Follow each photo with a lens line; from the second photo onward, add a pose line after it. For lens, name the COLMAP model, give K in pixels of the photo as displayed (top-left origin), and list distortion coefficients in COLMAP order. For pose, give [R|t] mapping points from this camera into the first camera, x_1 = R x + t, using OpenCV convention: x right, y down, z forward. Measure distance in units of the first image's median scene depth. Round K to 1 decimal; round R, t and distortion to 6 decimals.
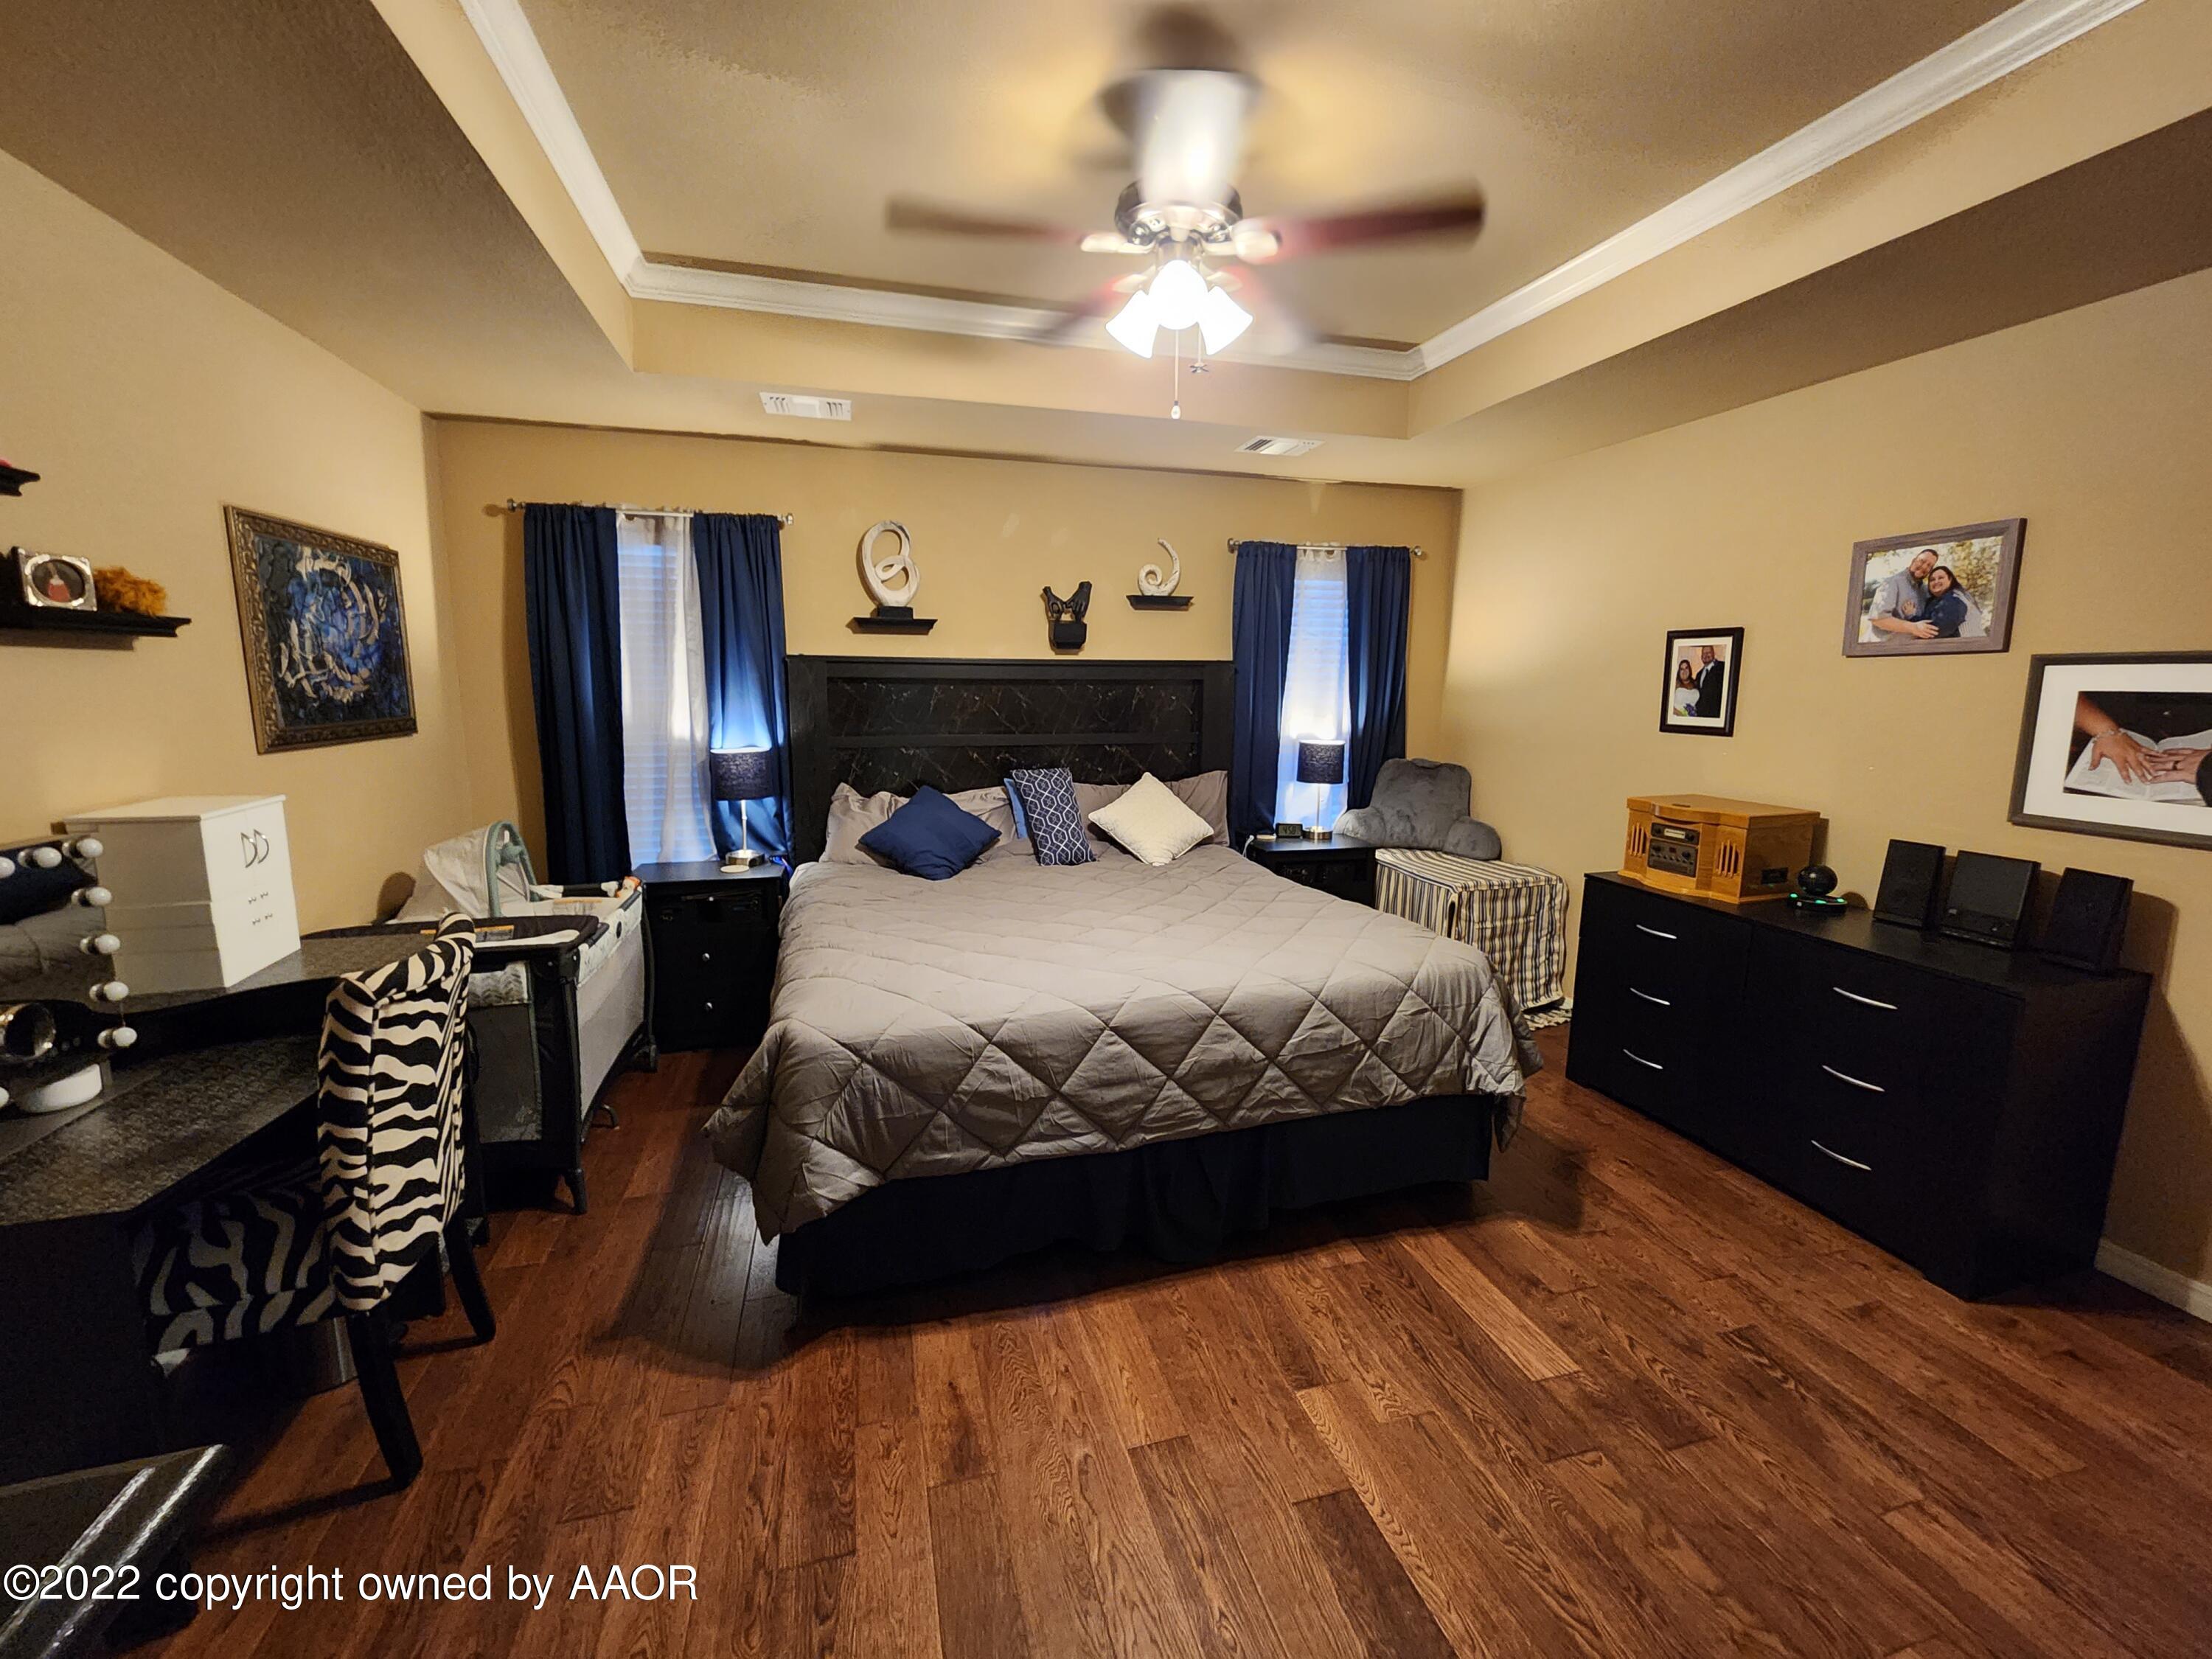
lens RADIAL K [[911.2, 0, 1113.9], [0, 911.2, 825.2], [0, 0, 1]] dist [-0.004950, 0.003965]
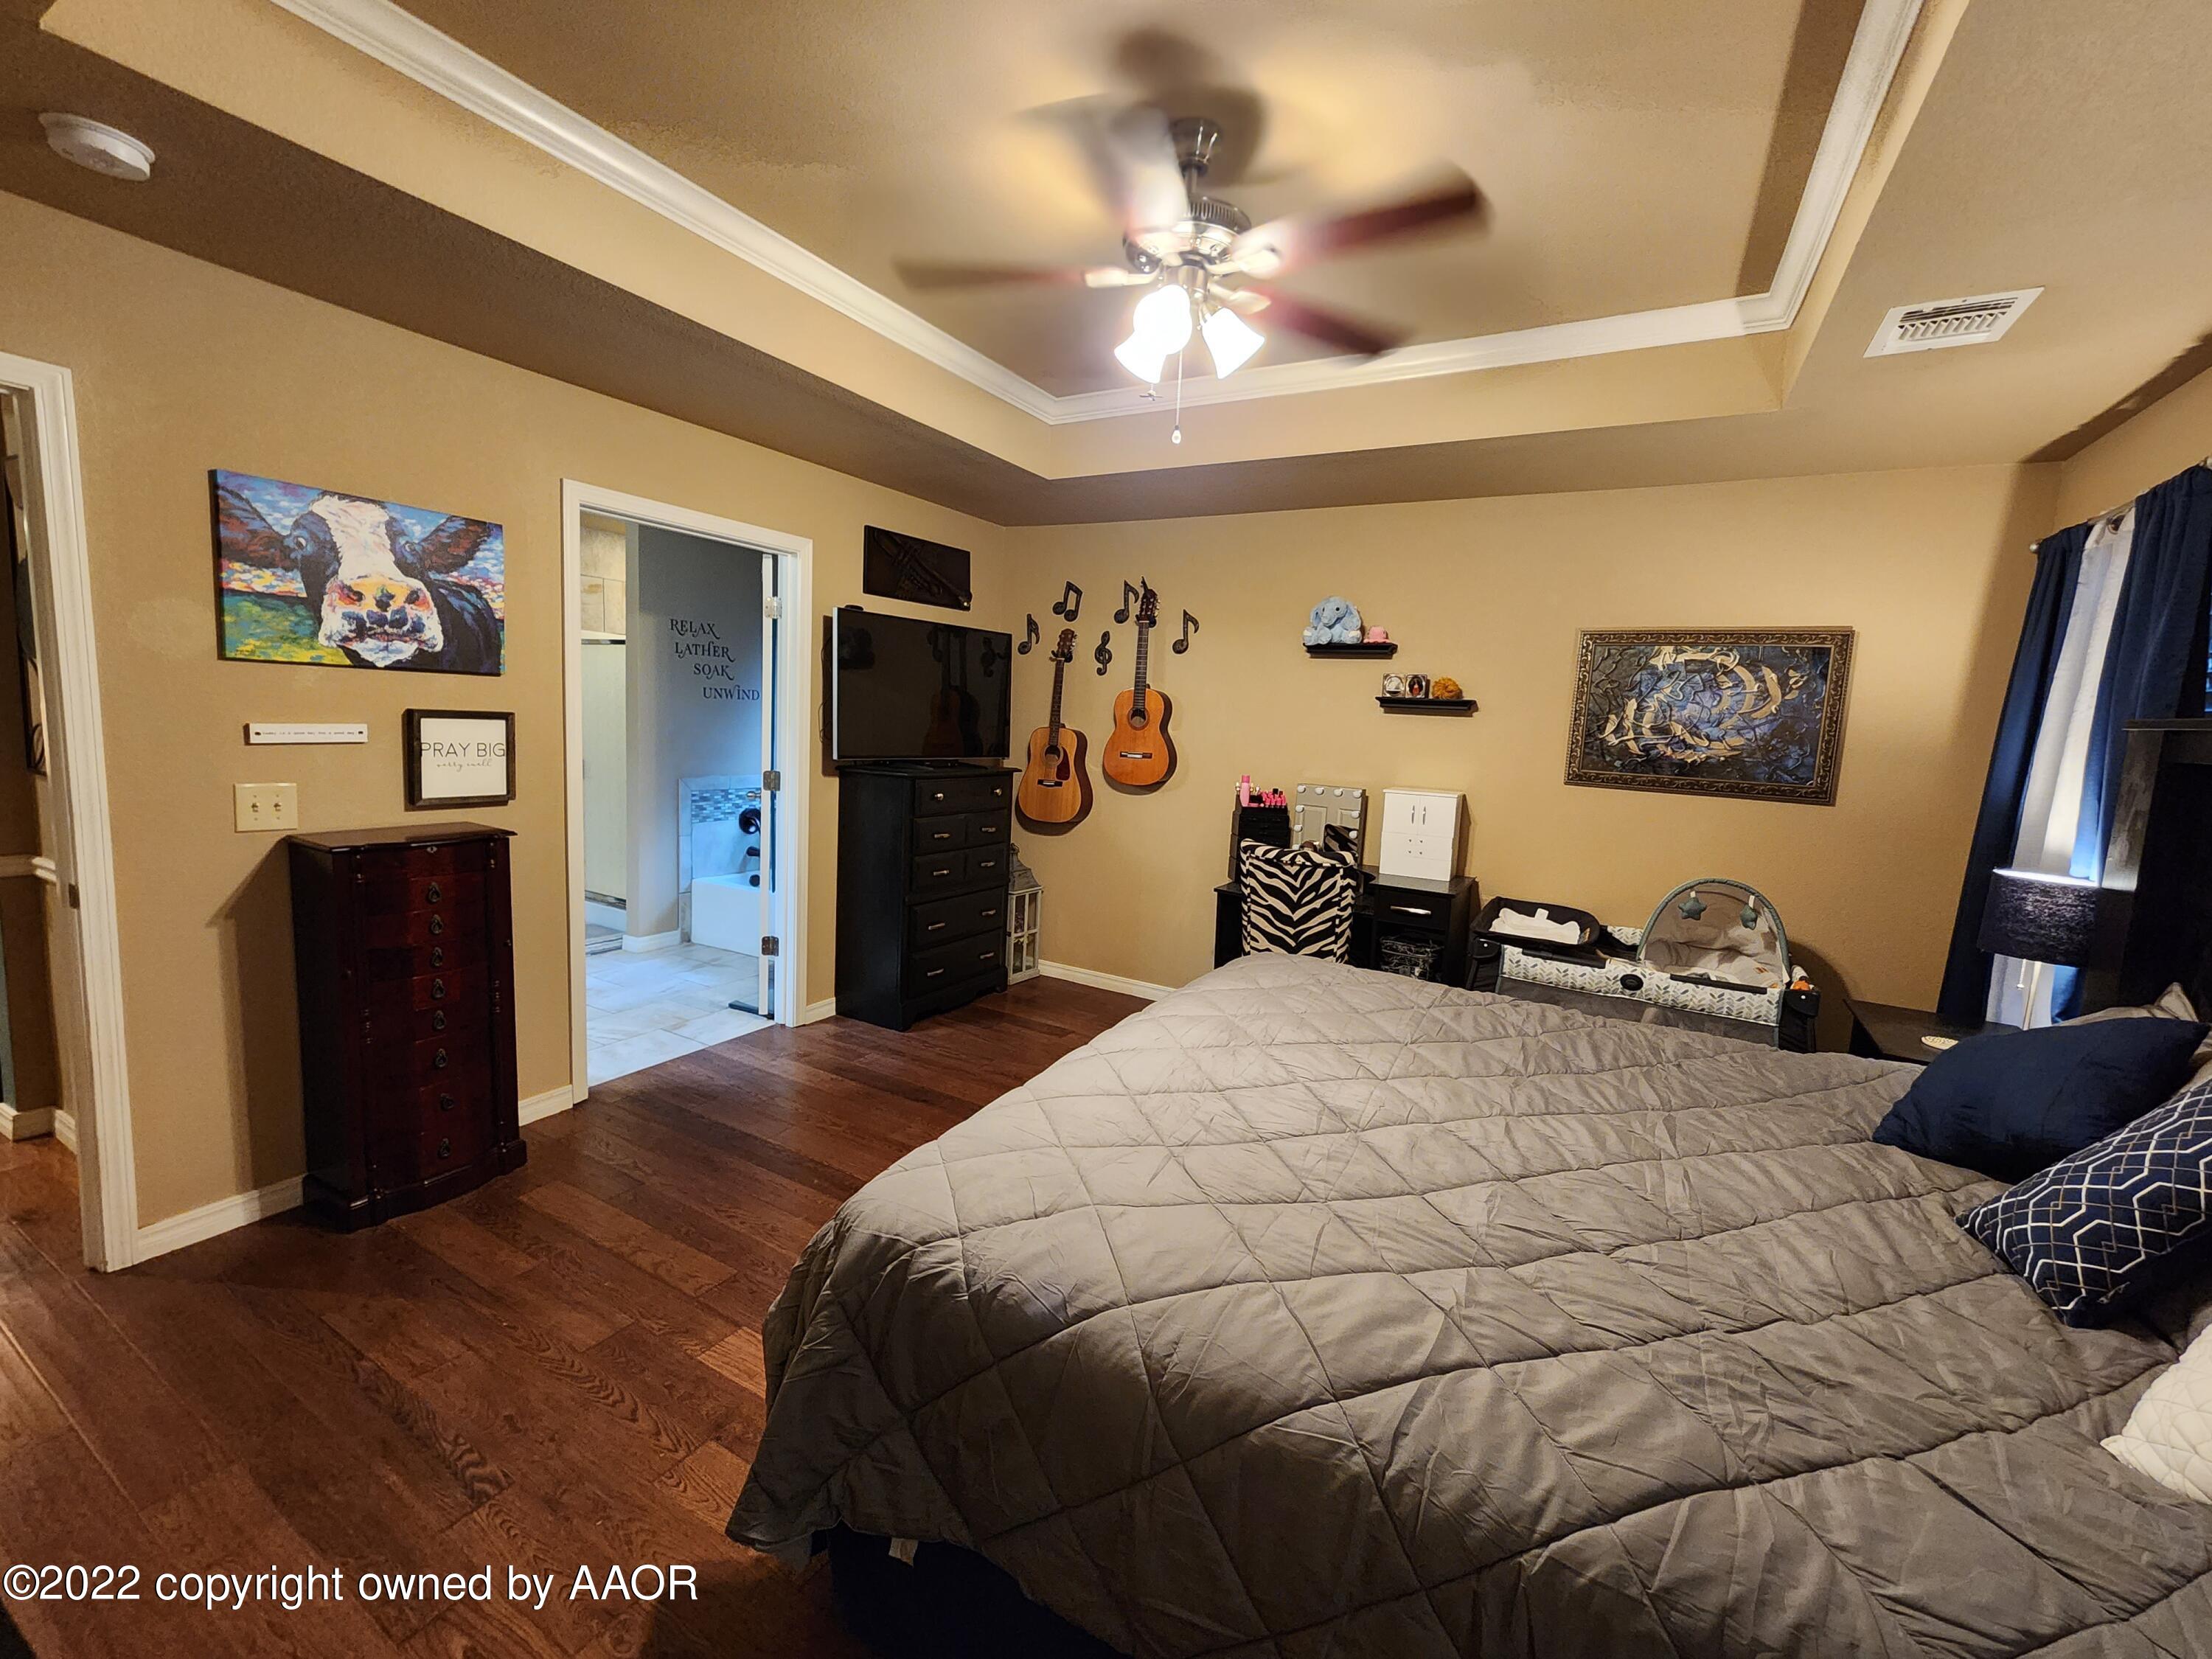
lens RADIAL K [[911.2, 0, 1114.2], [0, 911.2, 839.0], [0, 0, 1]] dist [-0.004950, 0.003965]
pose [[-0.709200, 0.055139, -0.702848, 0.702479], [-0.167534, 0.955199, 0.243984, -0.230949], [0.684812, 0.290784, -0.668189, 1.478670]]
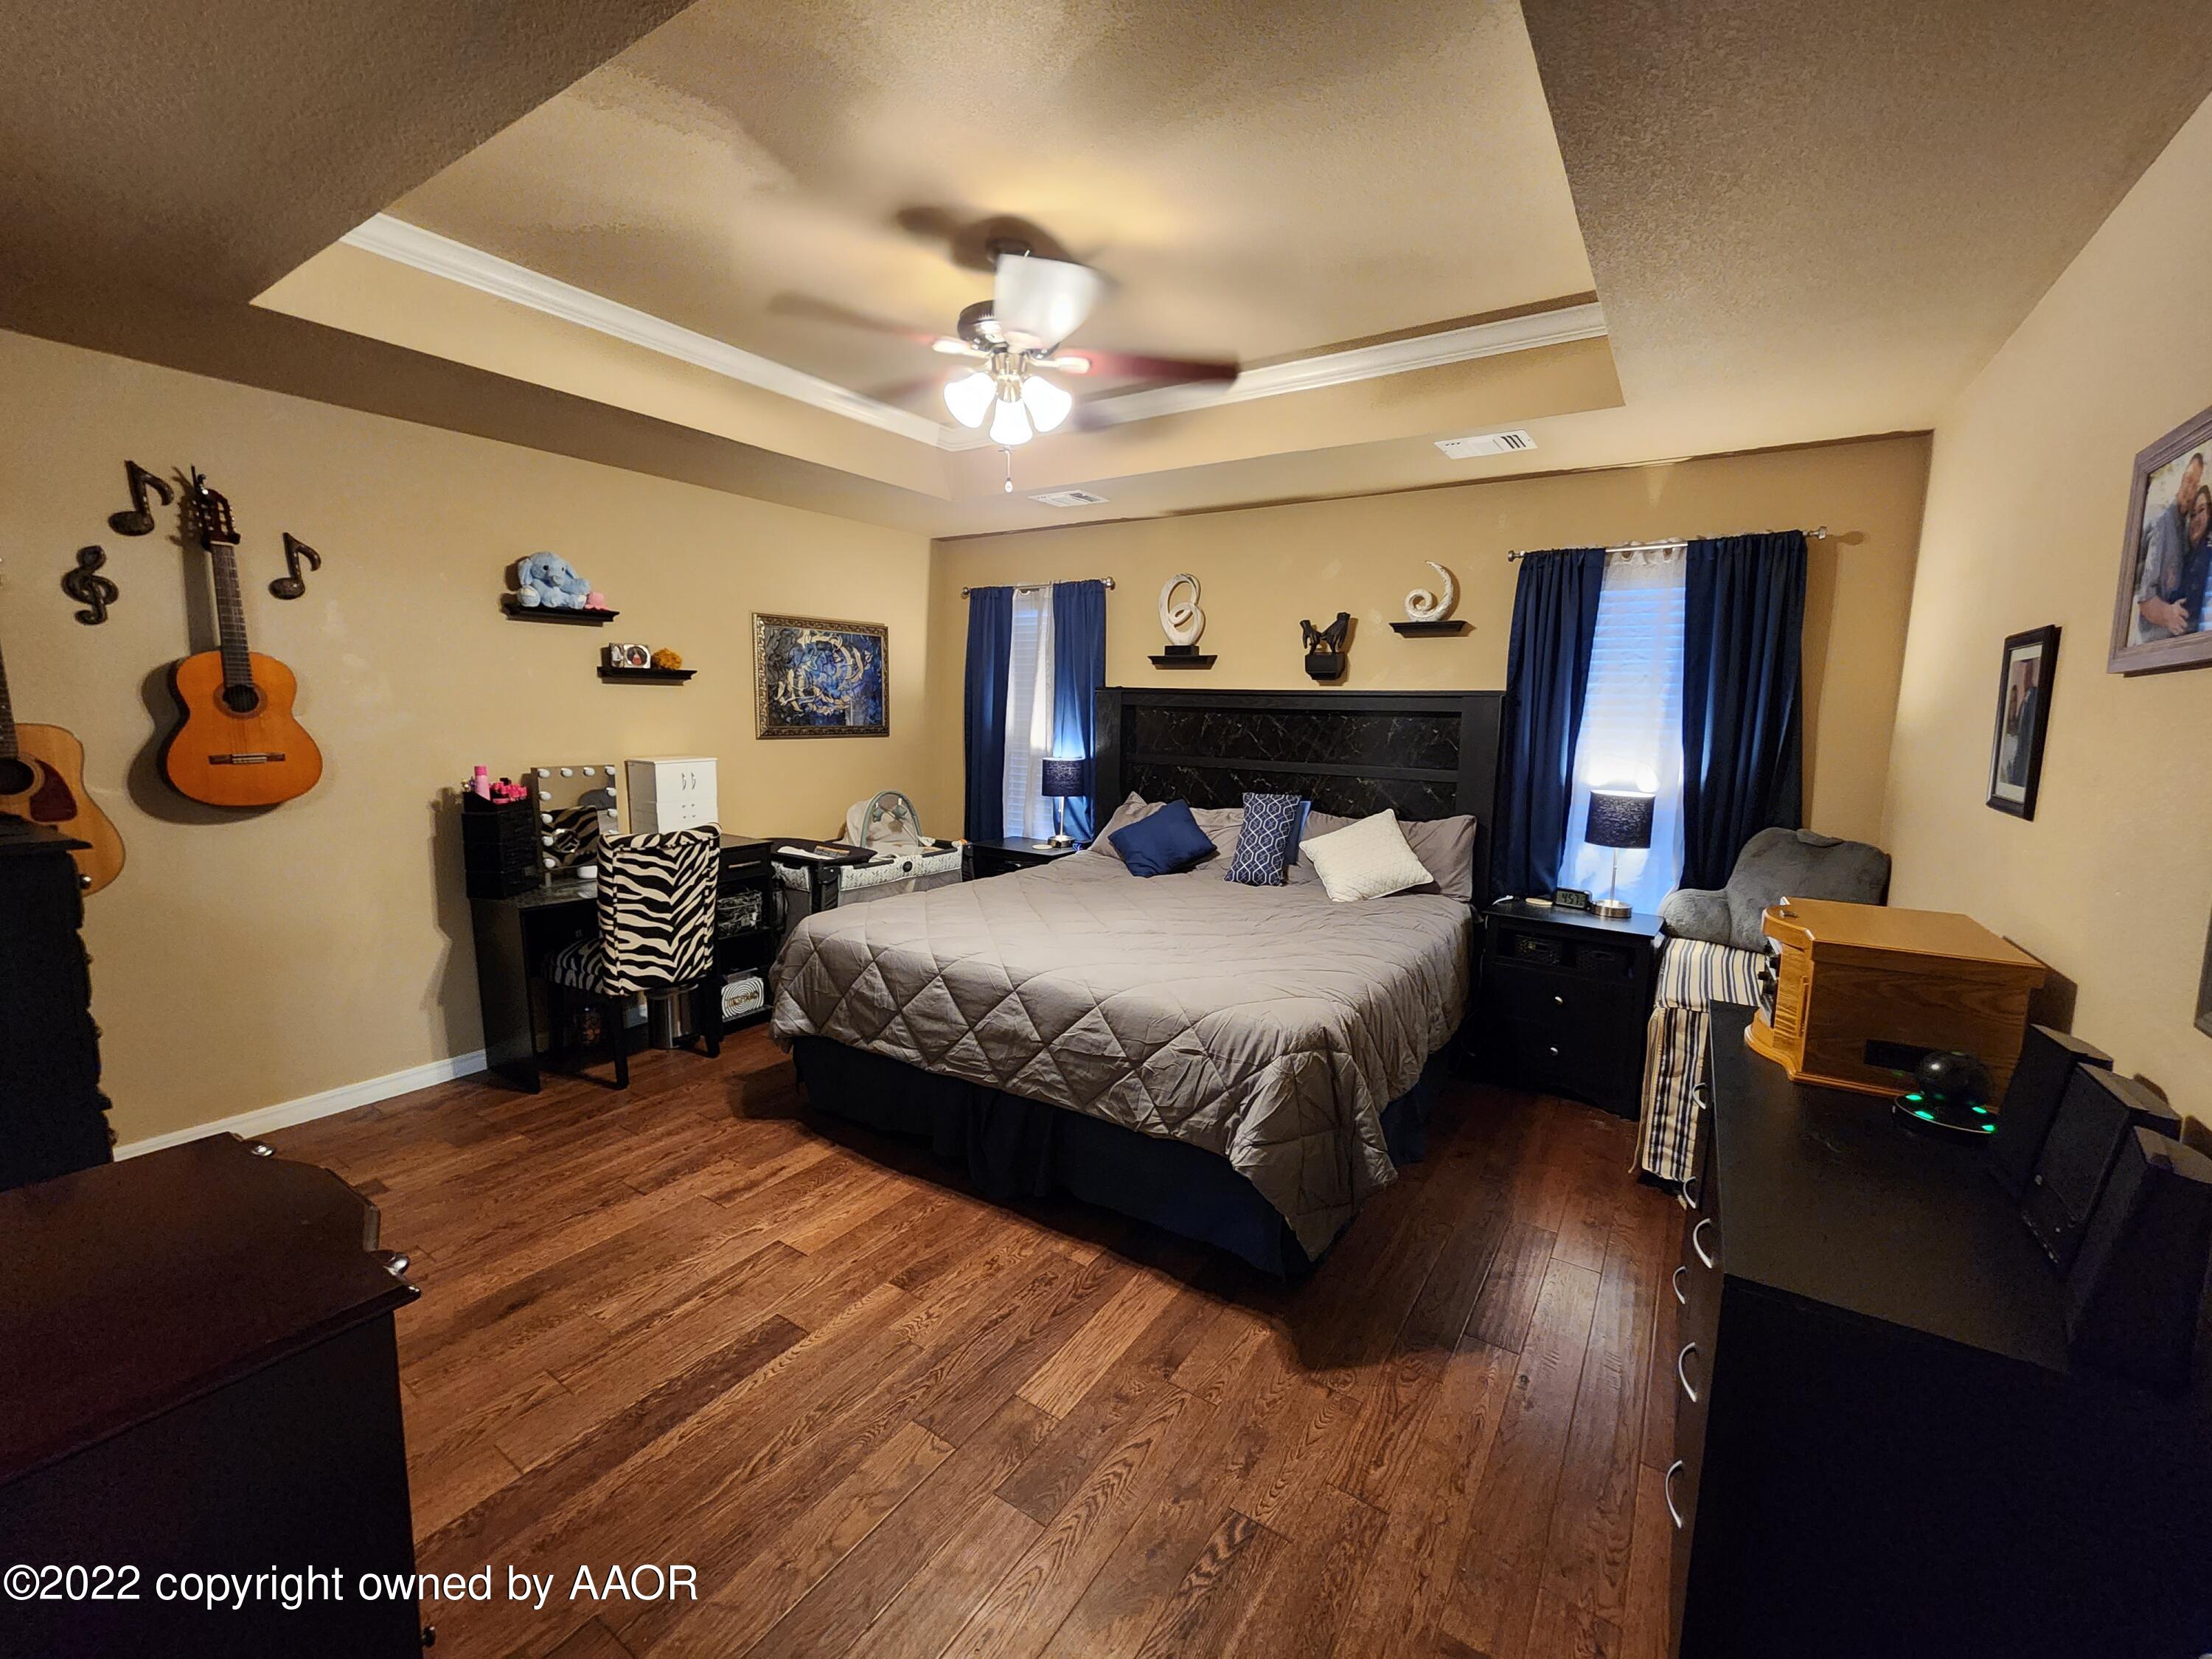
lens RADIAL K [[911.2, 0, 1113.9], [0, 911.2, 829.4], [0, 0, 1]] dist [-0.004950, 0.003965]
pose [[0.656100, 0.109827, -0.746639, 0.968708], [-0.135317, 0.990440, 0.026781, -0.041143], [0.742443, 0.083462, 0.664690, 0.283048]]
